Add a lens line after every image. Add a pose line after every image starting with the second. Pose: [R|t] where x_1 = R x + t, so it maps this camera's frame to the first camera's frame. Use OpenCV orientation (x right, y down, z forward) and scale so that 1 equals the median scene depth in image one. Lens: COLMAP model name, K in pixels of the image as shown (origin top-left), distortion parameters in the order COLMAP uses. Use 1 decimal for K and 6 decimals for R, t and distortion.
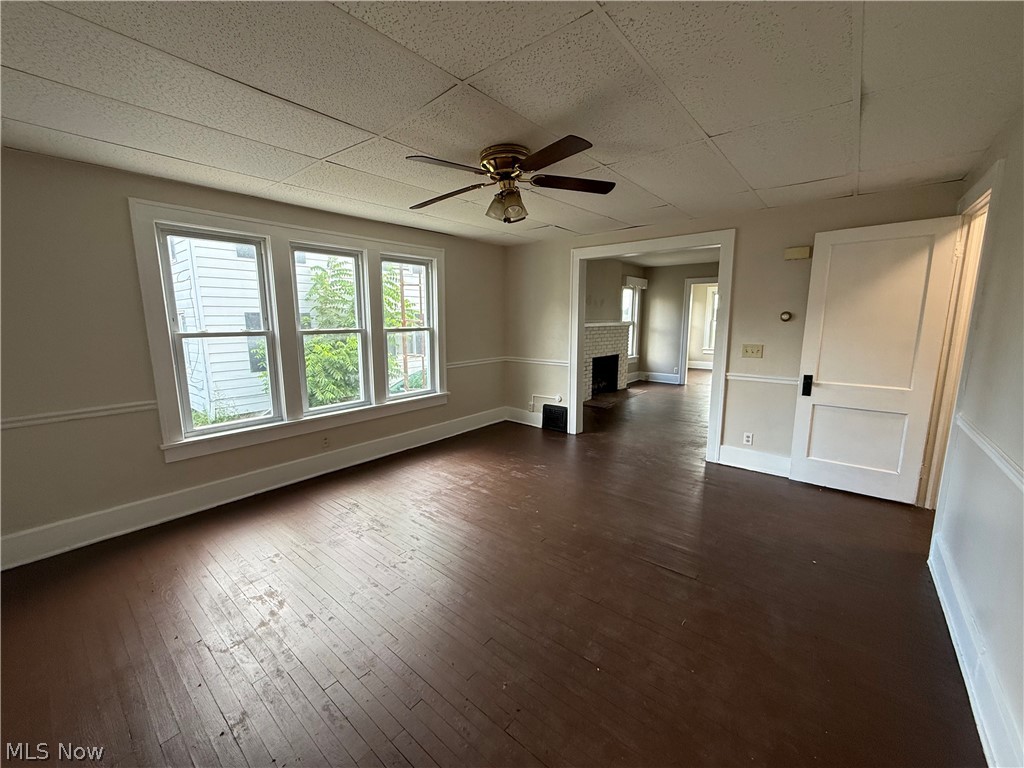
lens RADIAL K [[407.5, 0, 507.6], [0, 407.5, 380.0], [0, 0, 1]] dist [0.013750, 0.000004]
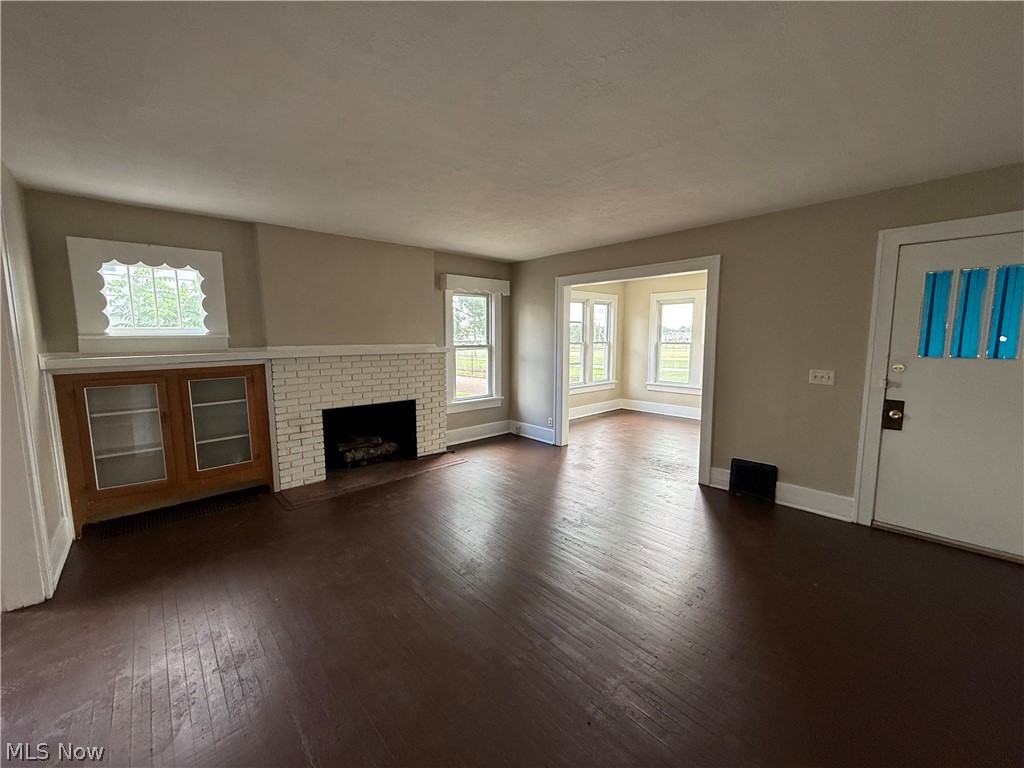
lens RADIAL K [[409.3, 0, 512.3], [0, 409.3, 382.0], [0, 0, 1]] dist [0.011330, -0.000266]
pose [[0.989681, 0.016307, -0.142360, 0.480598], [-0.021422, 0.999176, -0.034472, -0.068257], [0.141681, 0.037166, 0.989214, 0.393726]]
